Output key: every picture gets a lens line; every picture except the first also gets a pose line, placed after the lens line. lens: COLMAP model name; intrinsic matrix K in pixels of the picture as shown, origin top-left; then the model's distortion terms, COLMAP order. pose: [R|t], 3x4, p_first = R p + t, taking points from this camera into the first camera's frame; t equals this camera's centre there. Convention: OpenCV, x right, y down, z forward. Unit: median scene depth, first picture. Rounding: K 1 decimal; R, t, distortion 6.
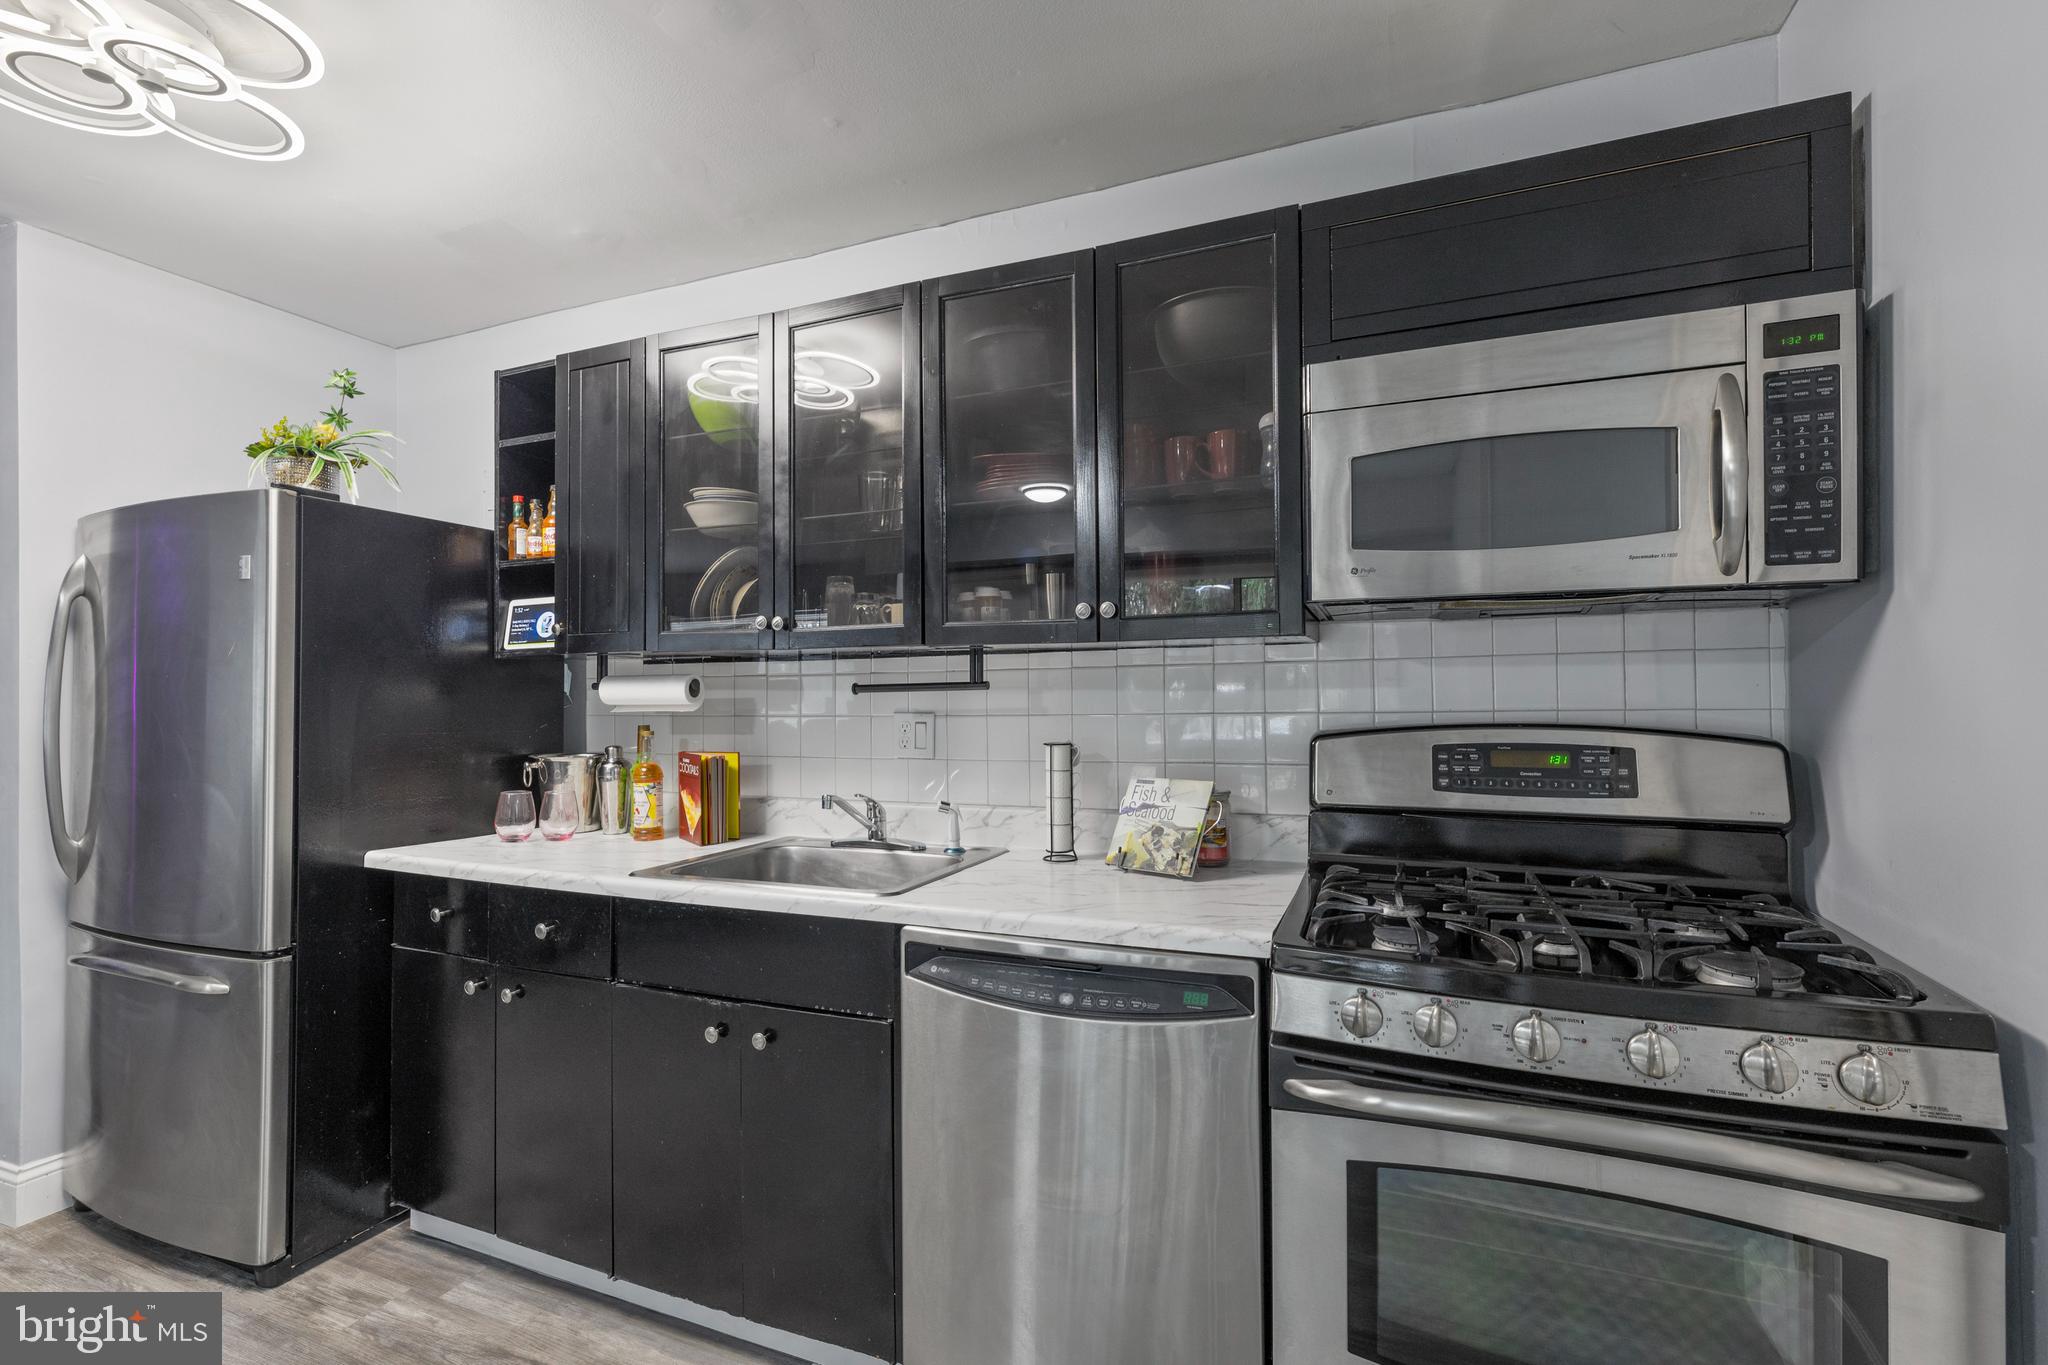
lens RADIAL K [[919.3, 0, 1018.0], [0, 919.3, 680.5], [0, 0, 1]] dist [-0.000703, 0.000154]
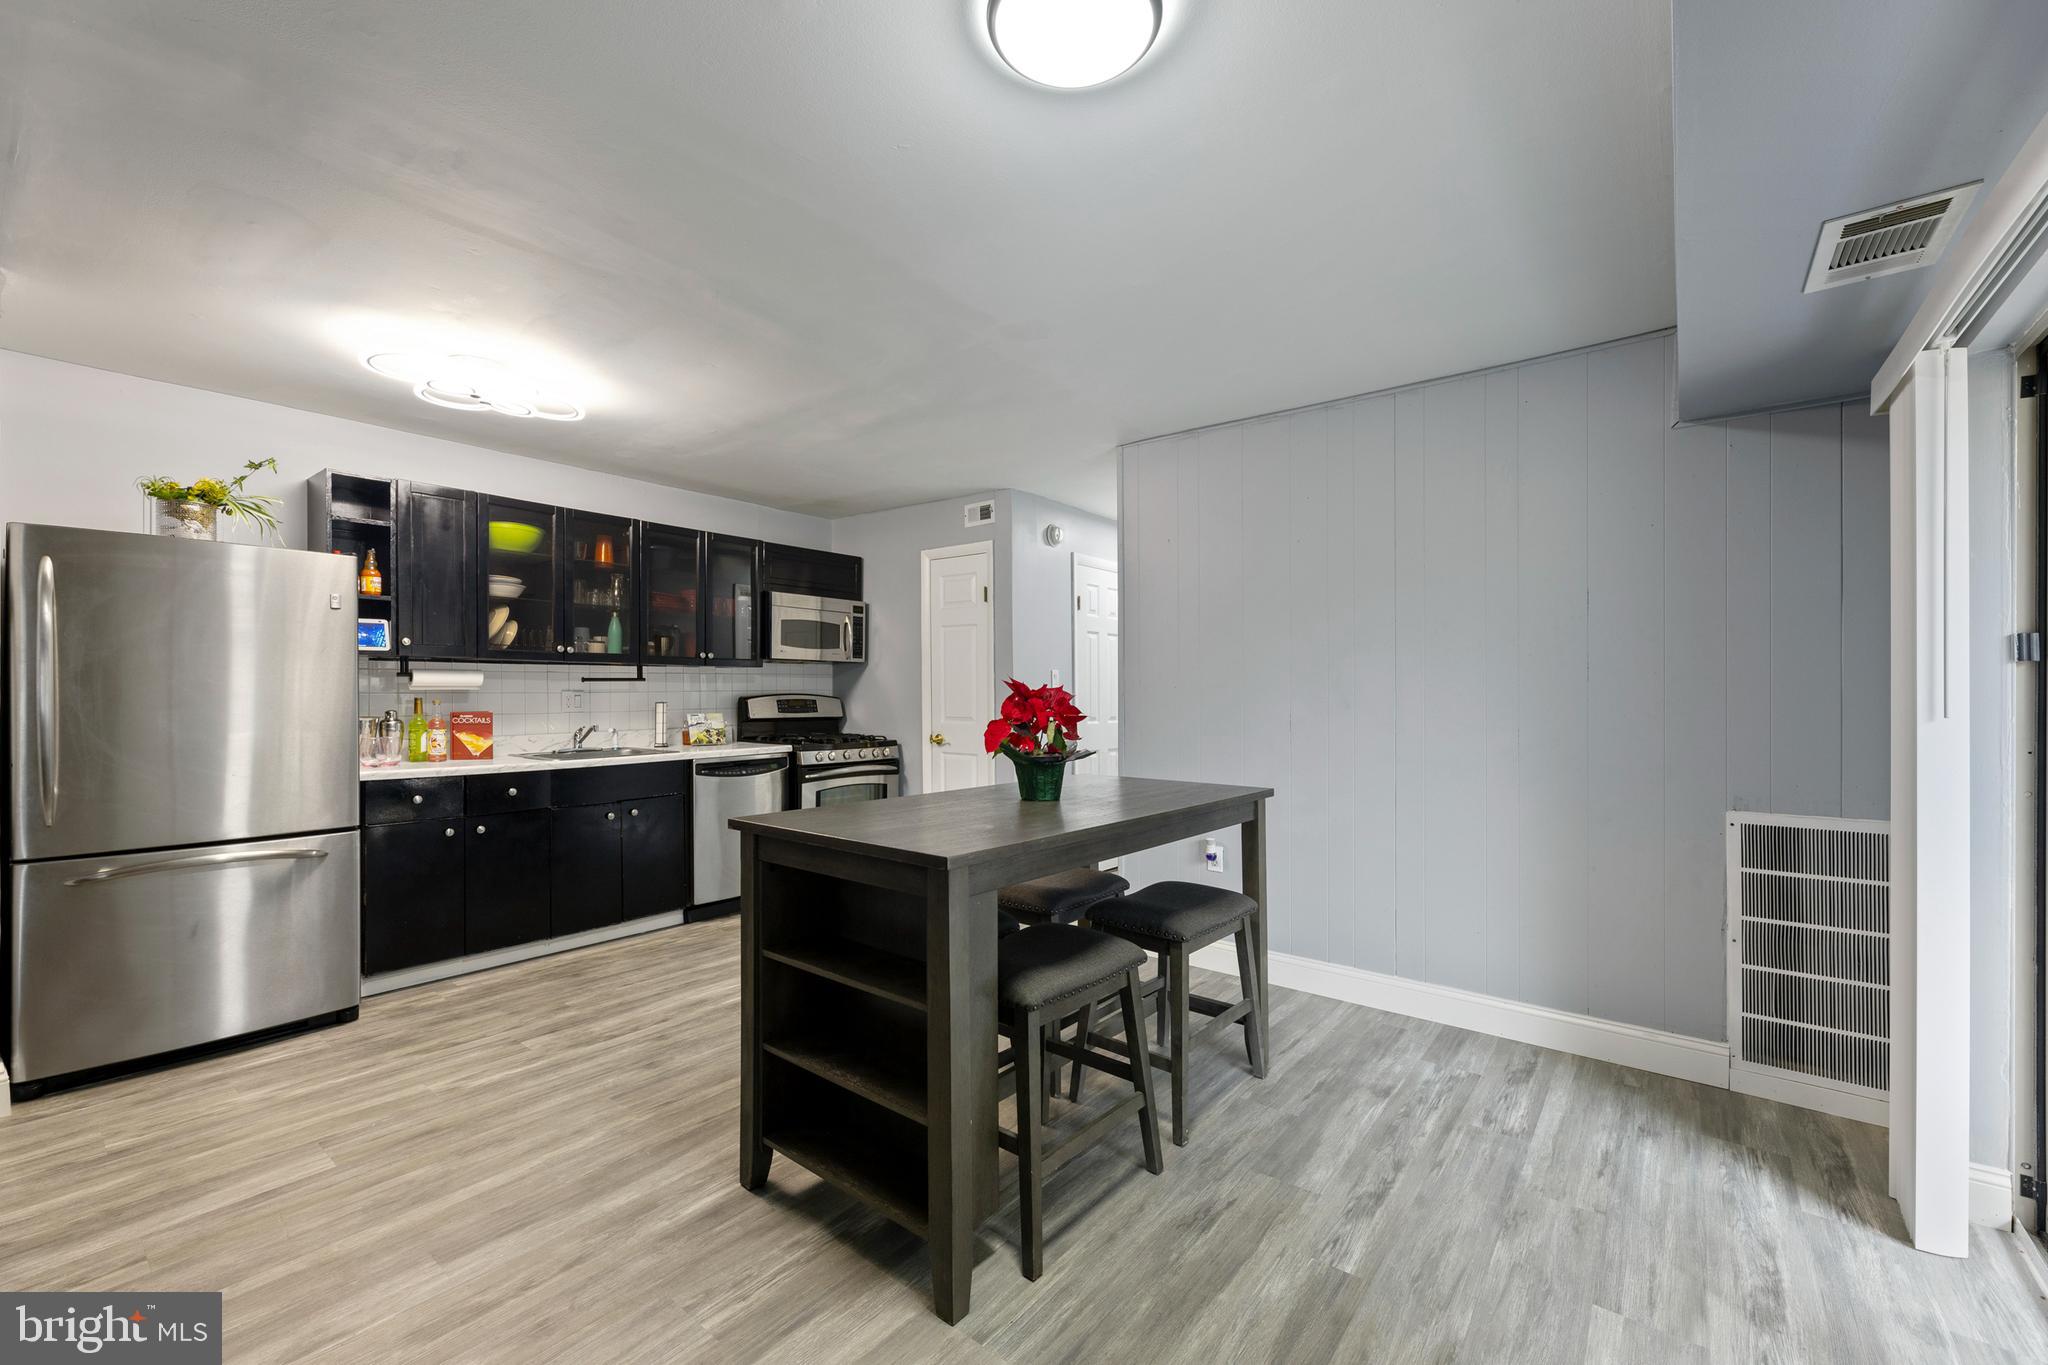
lens RADIAL K [[830.6, 0, 1018.5], [0, 830.6, 704.0], [0, 0, 1]] dist [0.001147, 0.000062]
pose [[0.265373, -0.008972, 0.964104, -2.458933], [-0.022069, 0.999638, 0.015378, 0.018170], [-0.963893, -0.025358, 0.265079, -0.749330]]
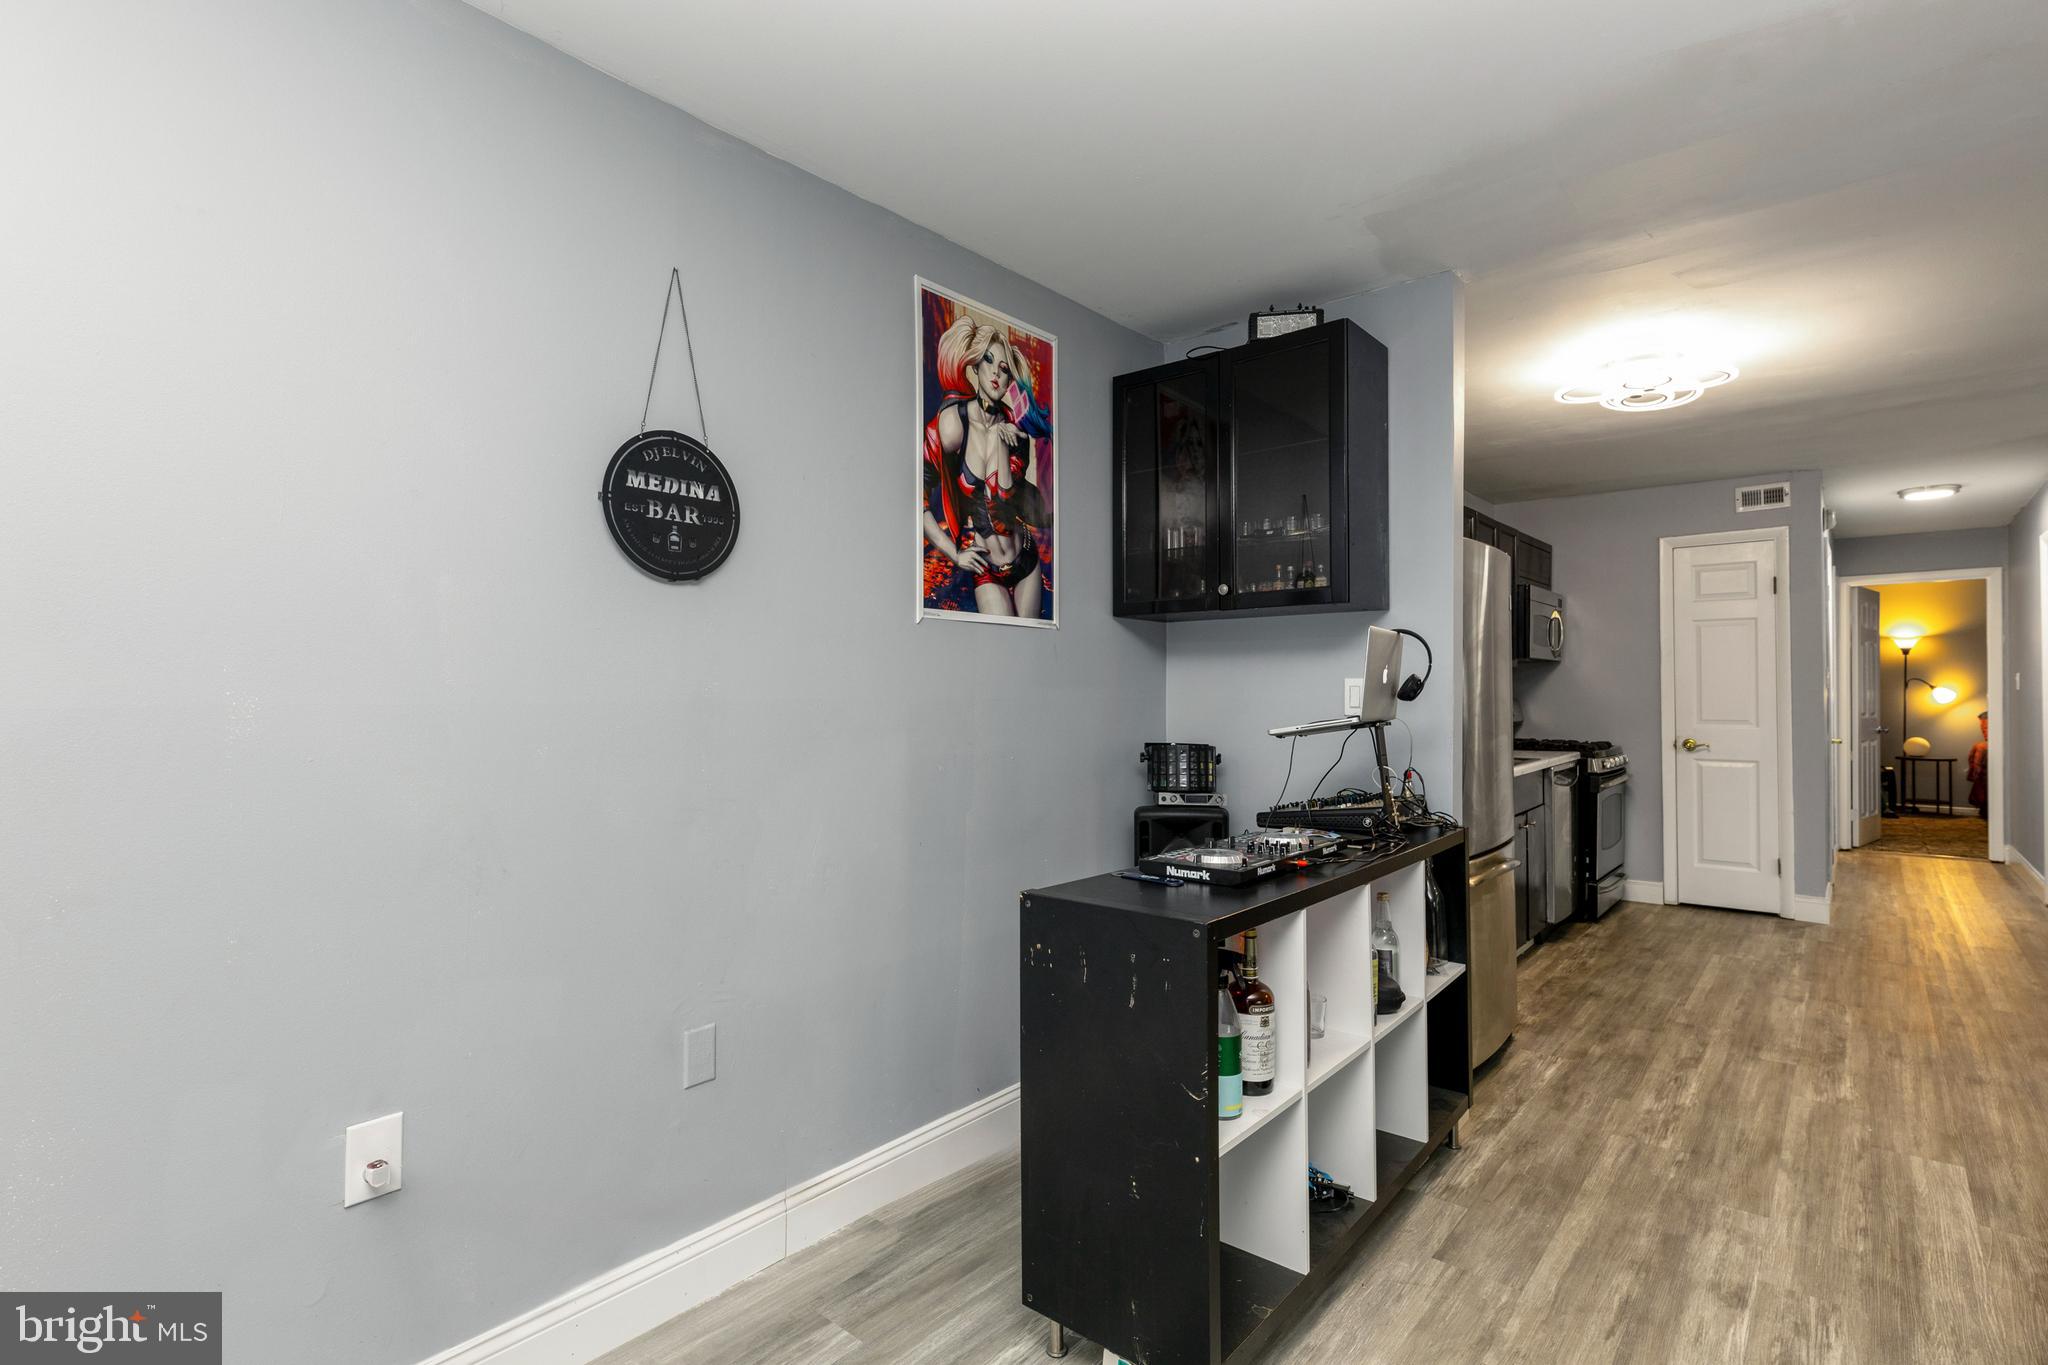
lens RADIAL K [[970.6, 0, 1024.0], [0, 970.6, 682.5], [0, 0, 1]] dist [0.001636, -0.000092]
pose [[0.307786, 0.015075, 0.951336, -3.435387], [-0.014030, 0.999838, -0.011304, 0.064577], [-0.951352, -0.009868, 0.307948, 1.616027]]
